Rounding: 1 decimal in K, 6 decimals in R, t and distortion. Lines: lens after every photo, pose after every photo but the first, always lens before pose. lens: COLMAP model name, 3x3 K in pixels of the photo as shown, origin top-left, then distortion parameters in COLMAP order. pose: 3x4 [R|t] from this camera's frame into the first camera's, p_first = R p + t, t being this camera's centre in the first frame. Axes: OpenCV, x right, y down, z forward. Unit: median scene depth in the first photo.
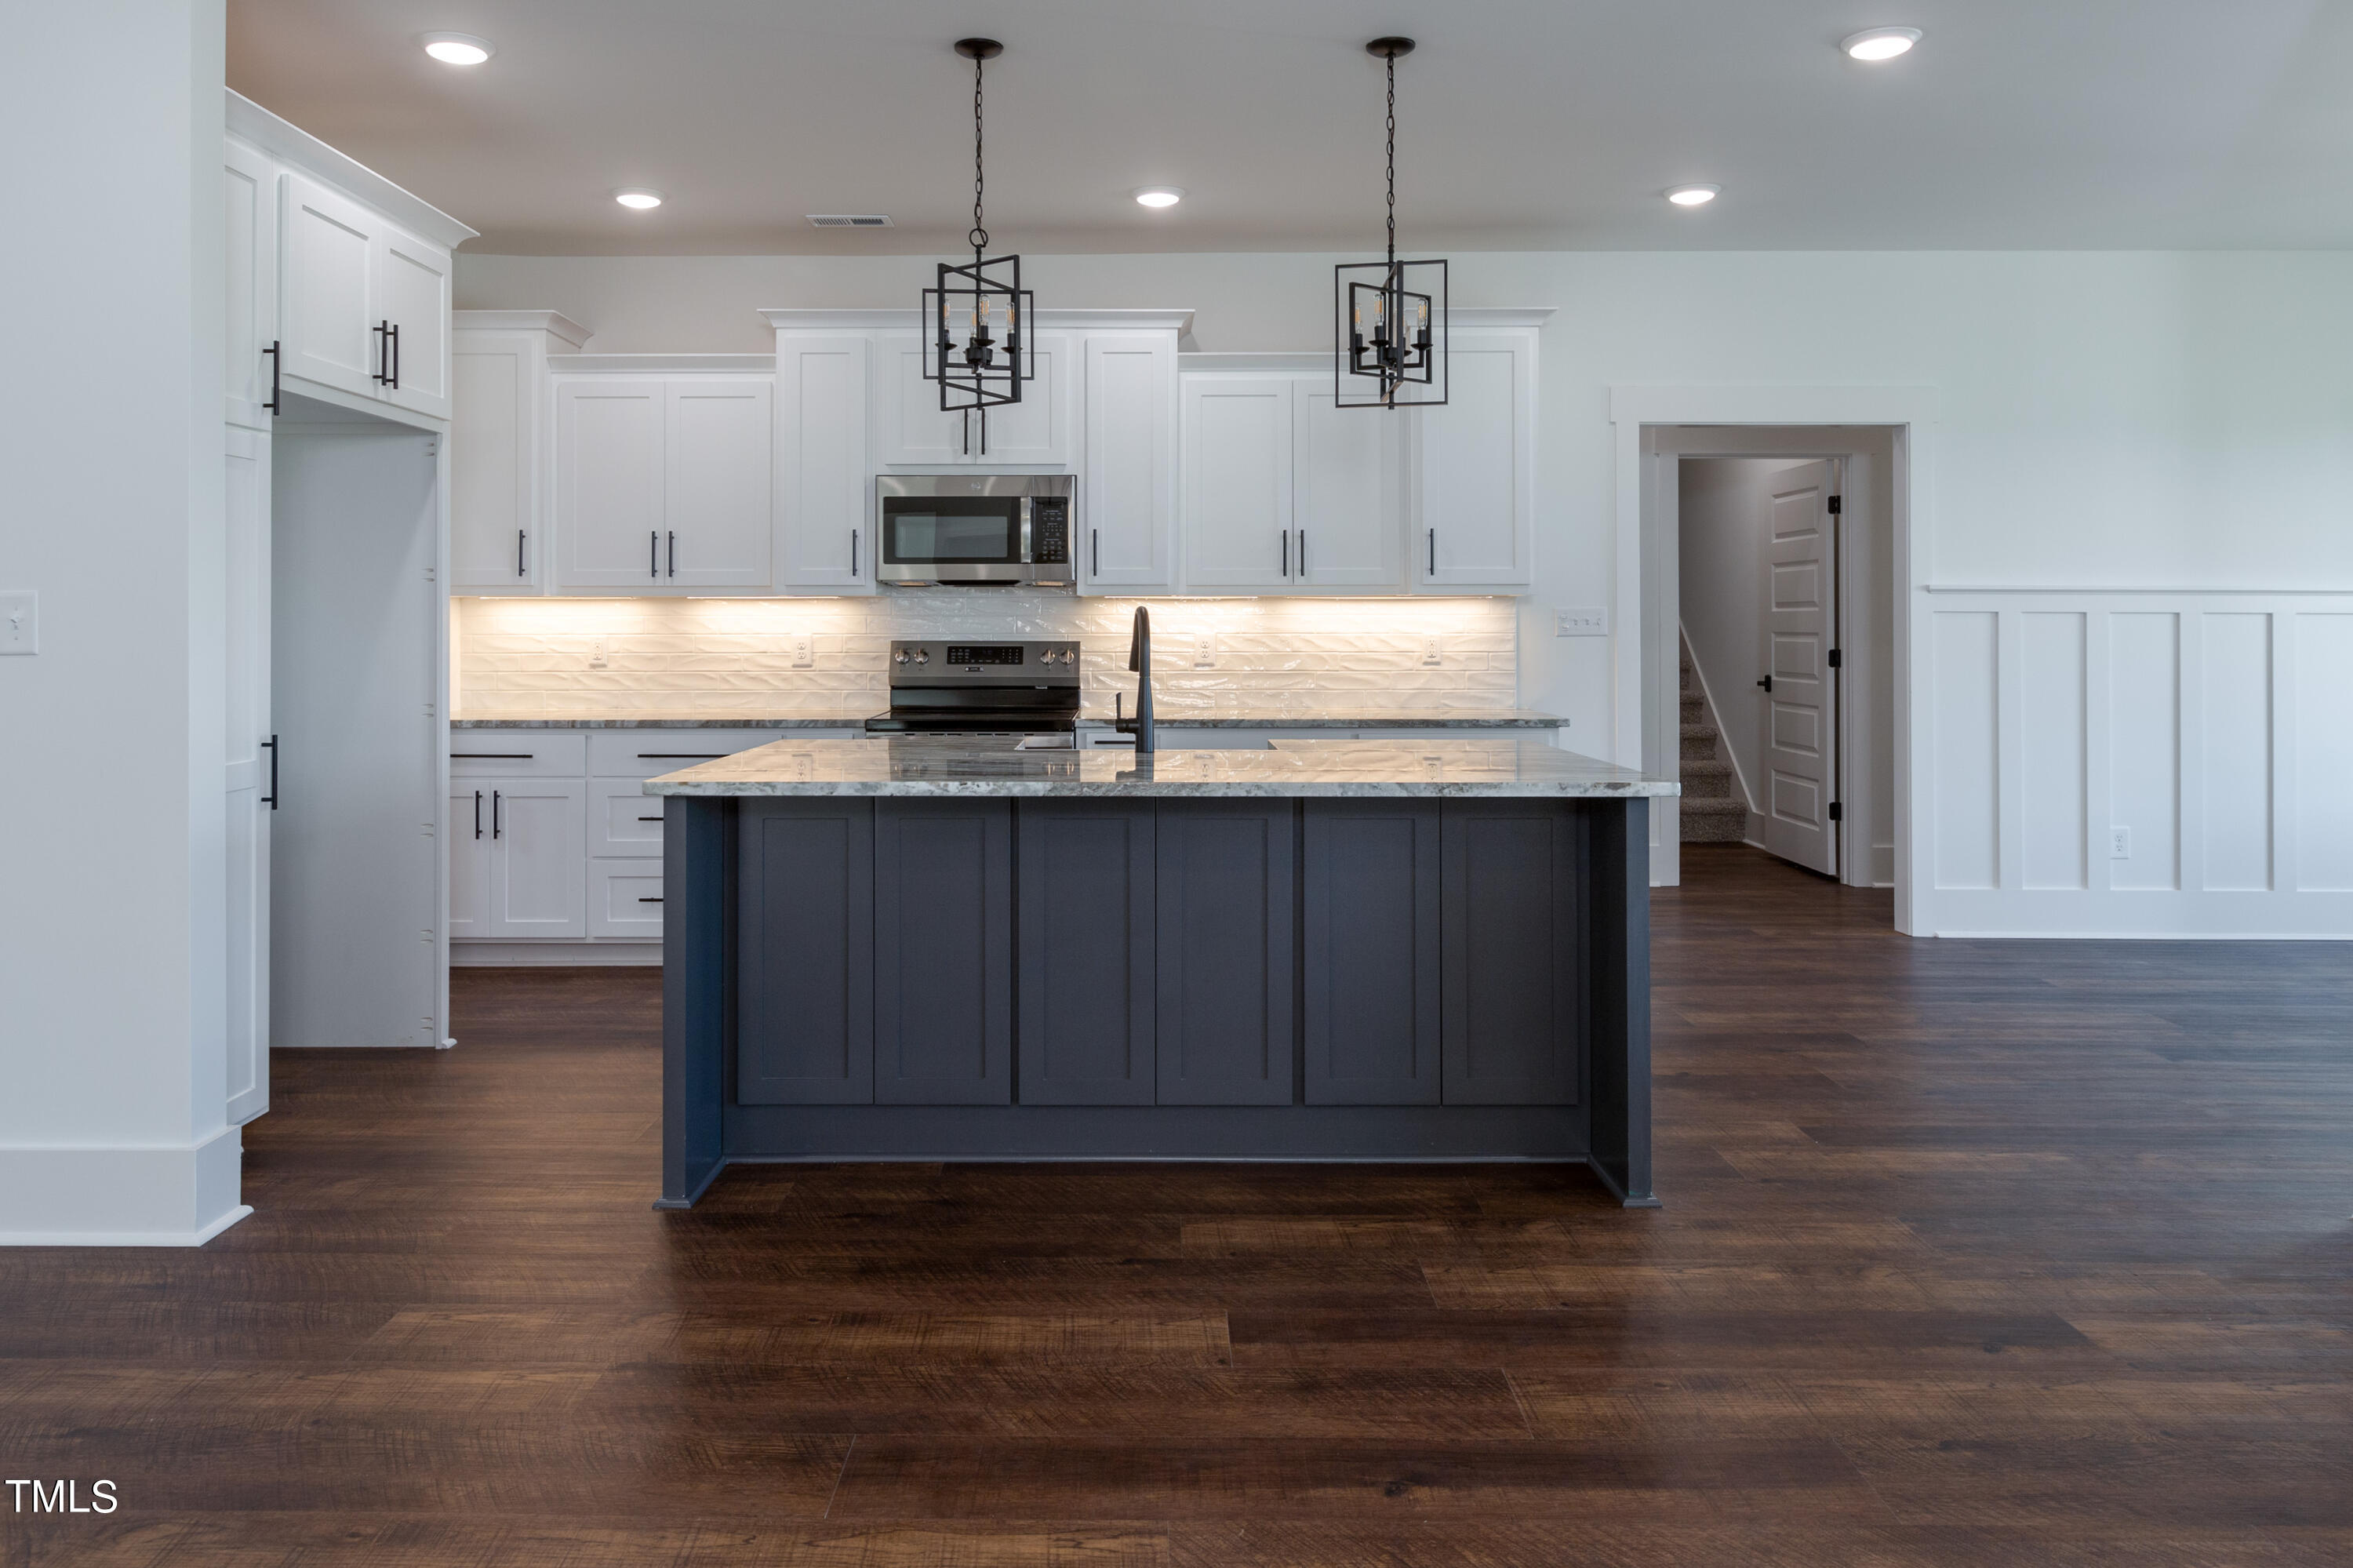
lens RADIAL K [[1438.4, 0, 1167.5], [0, 1438.4, 793.6], [0, 0, 1]] dist [-0.019464, 0.001143]
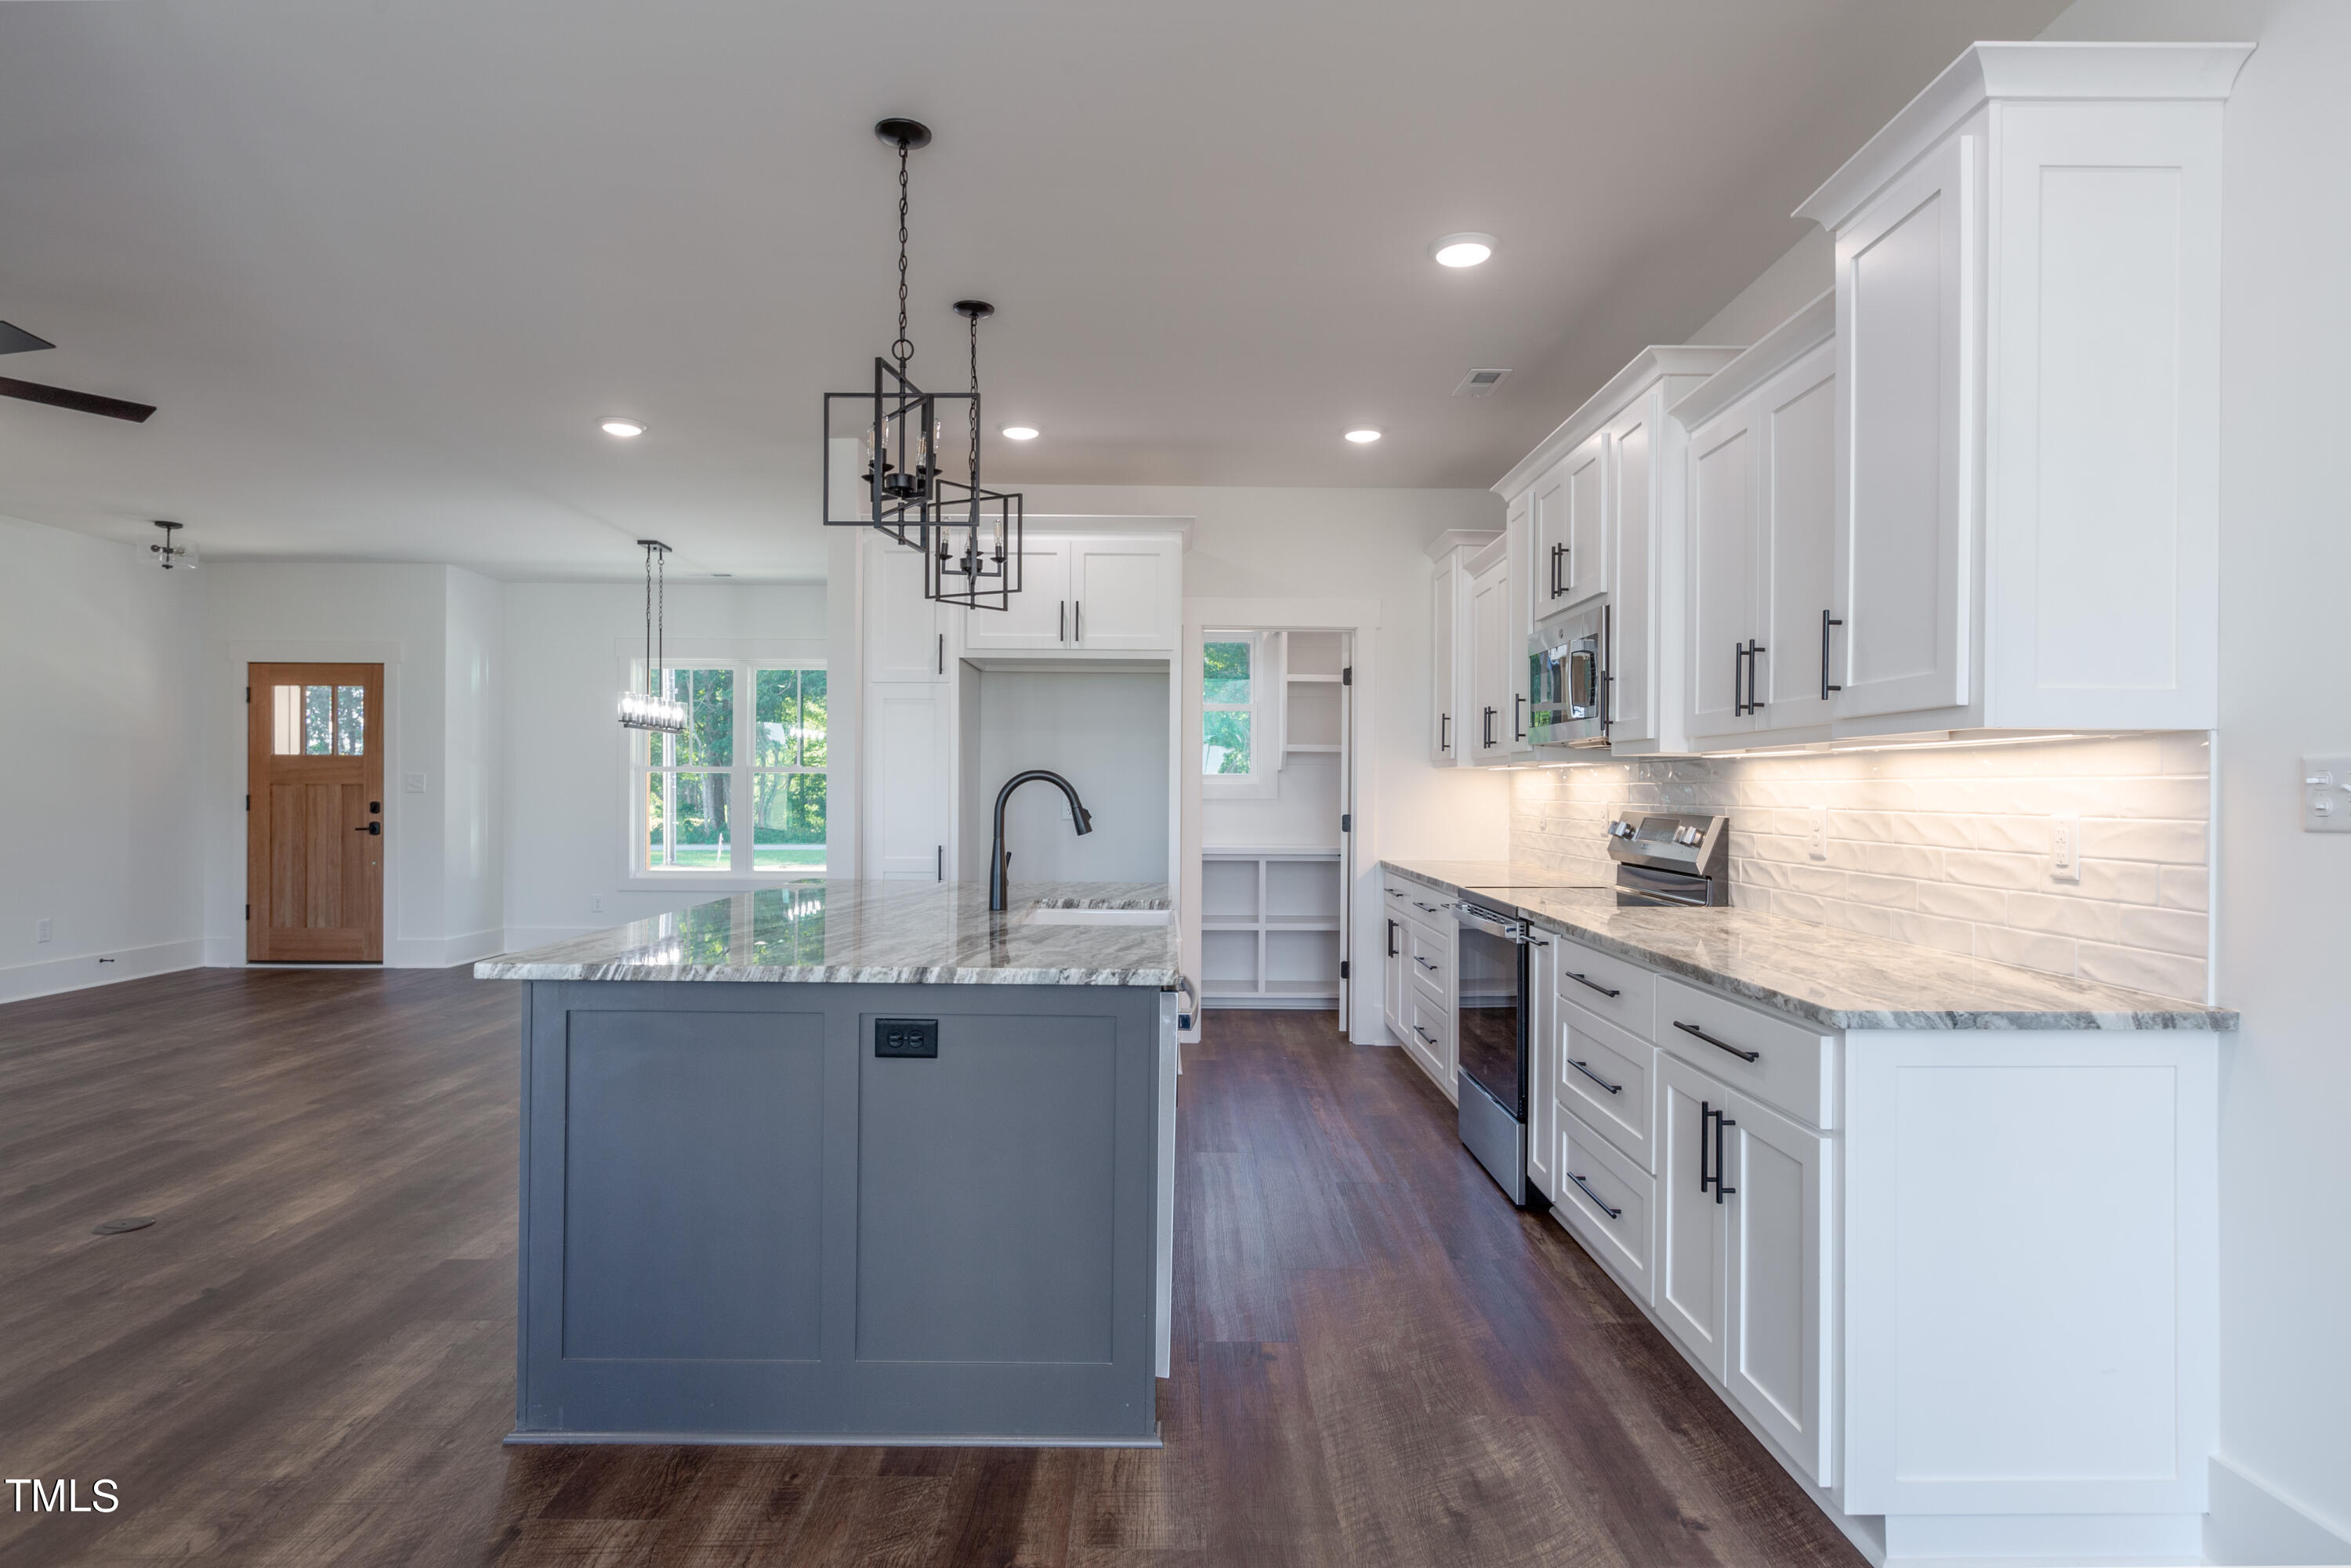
lens RADIAL K [[1332.1, 0, 1187.0], [0, 1332.1, 793.3], [0, 0, 1]] dist [0.017873, -0.000404]
pose [[0.028127, 0.004306, -0.999595, 0.612783], [-0.129533, 0.991575, 0.000626, -0.081882], [0.991176, 0.129463, 0.028447, 0.701499]]
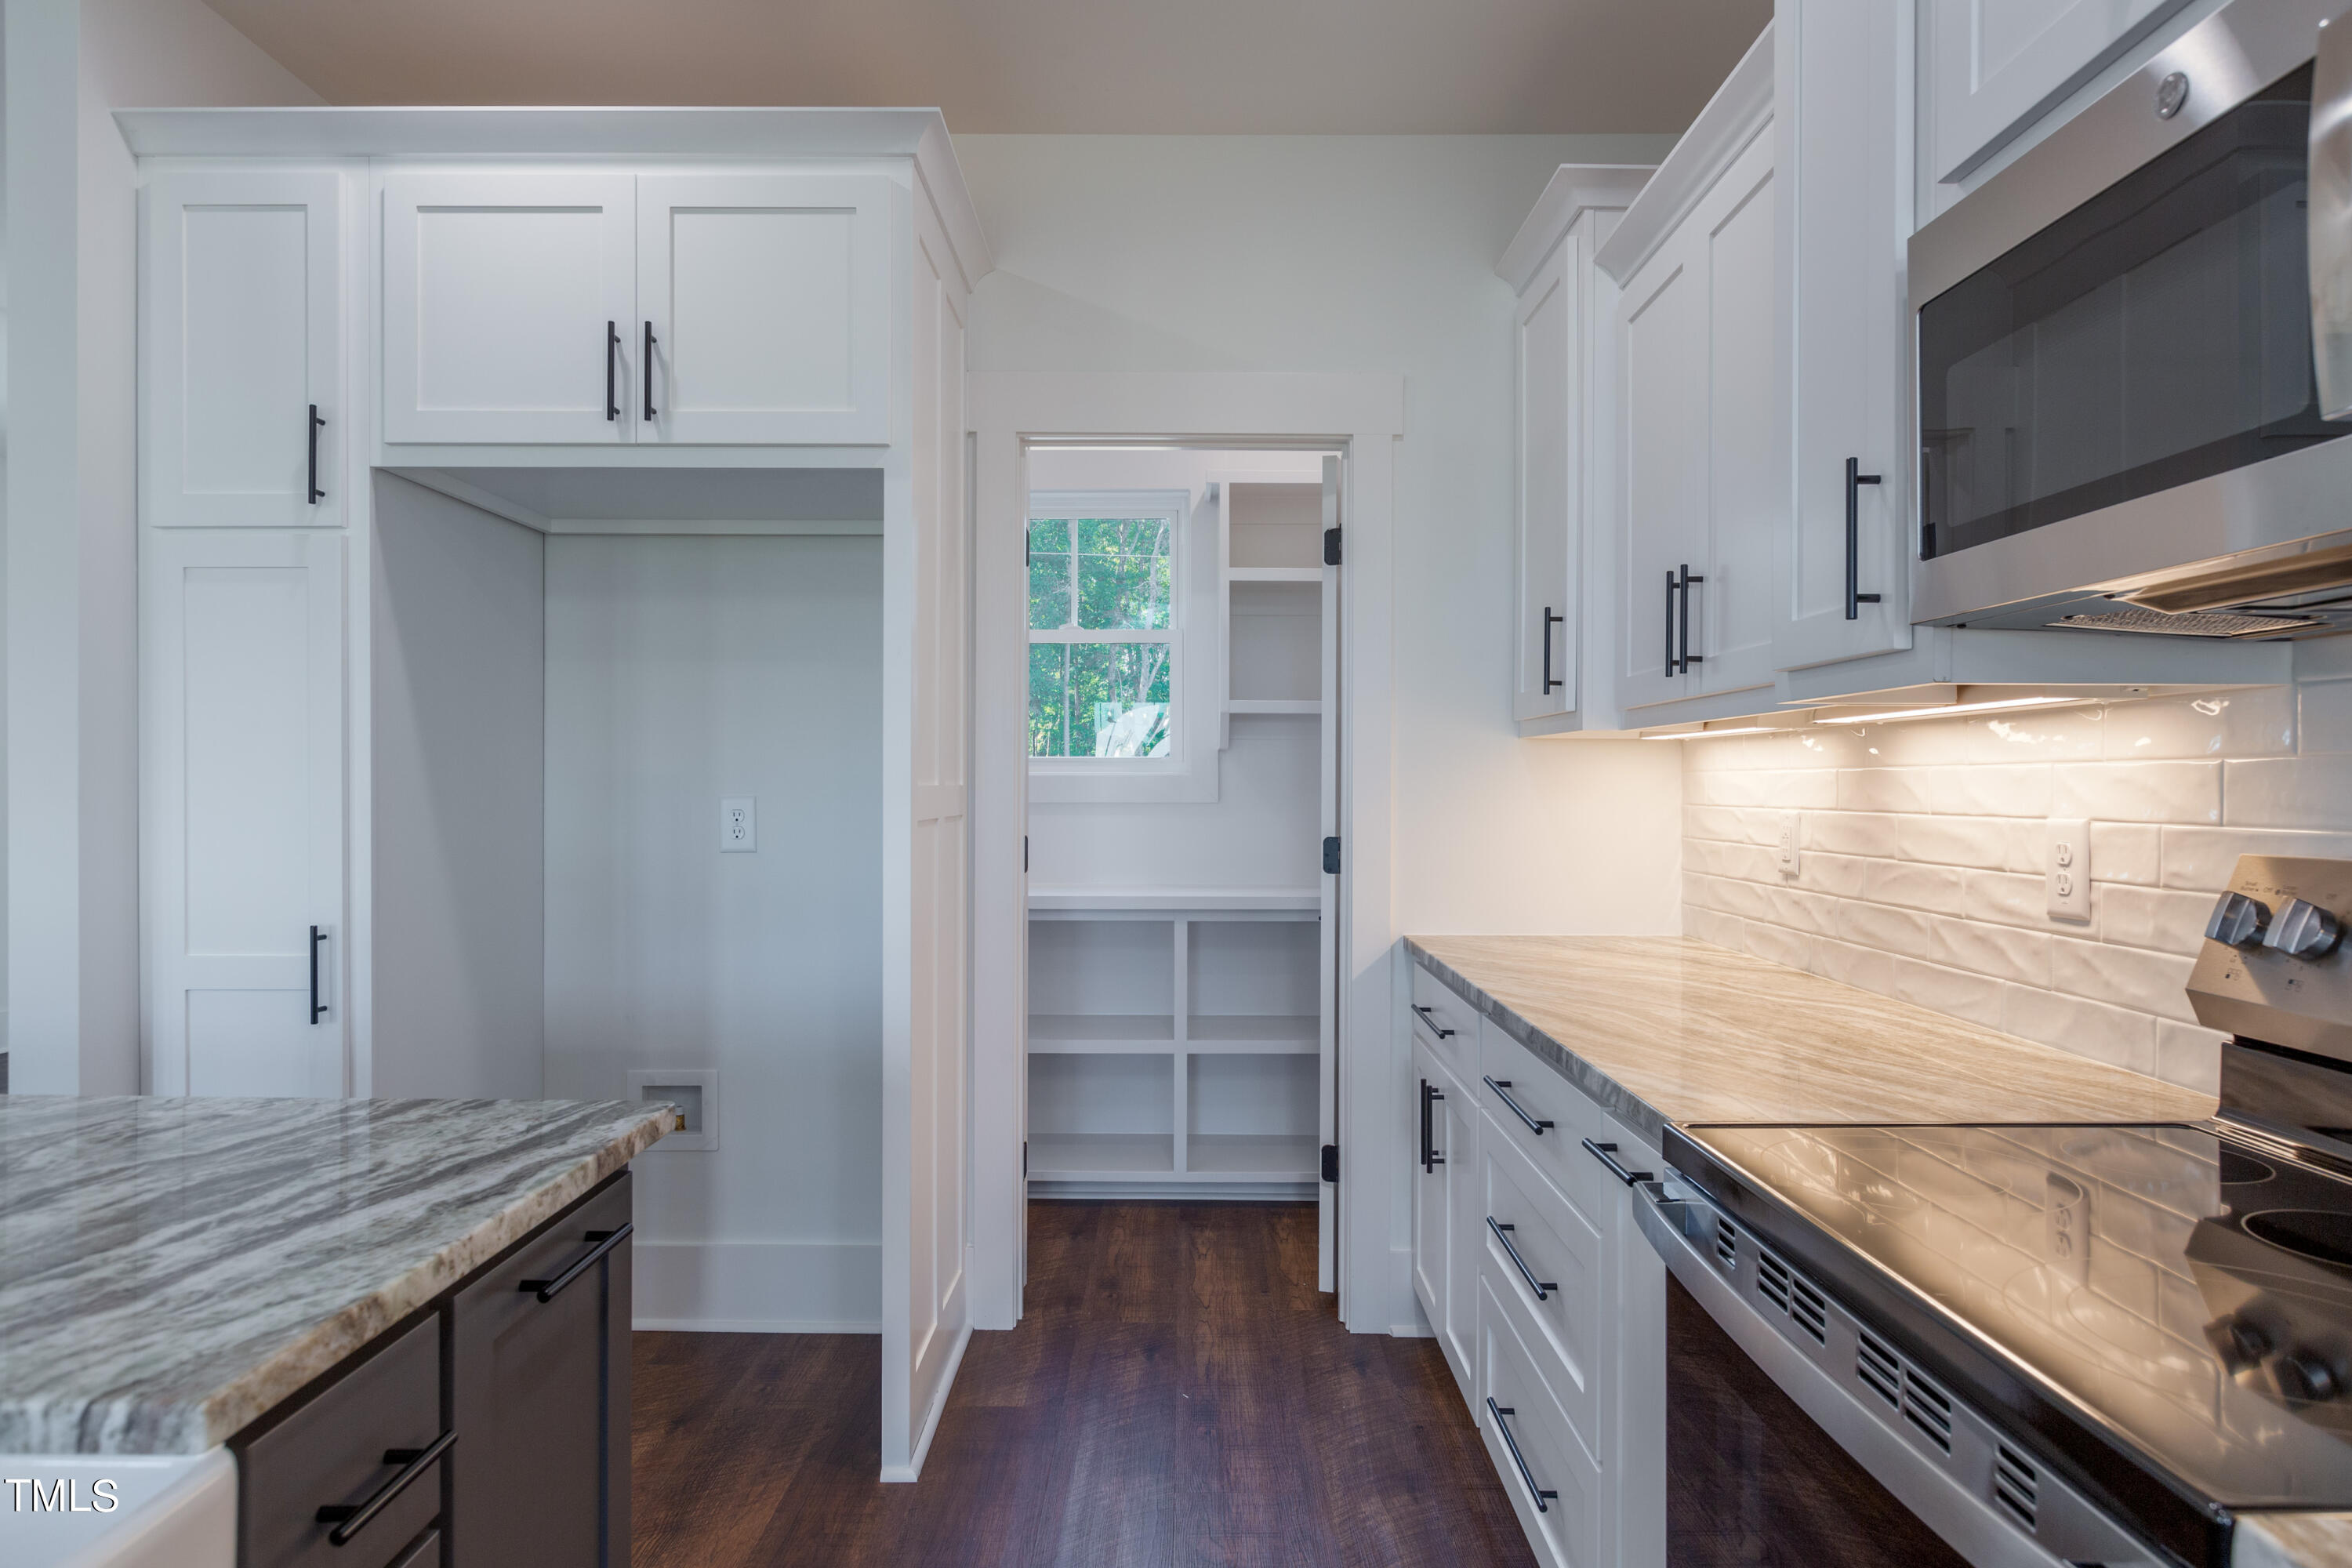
lens RADIAL K [[1354.7, 0, 1169.5], [0, 1354.7, 778.6], [0, 0, 1]] dist [-0.008548, -0.002345]
pose [[-0.006475, -0.002864, -0.999975, 0.049423], [-0.127266, 0.991867, -0.002017, -0.094350], [0.991847, 0.127250, -0.006787, 0.803124]]
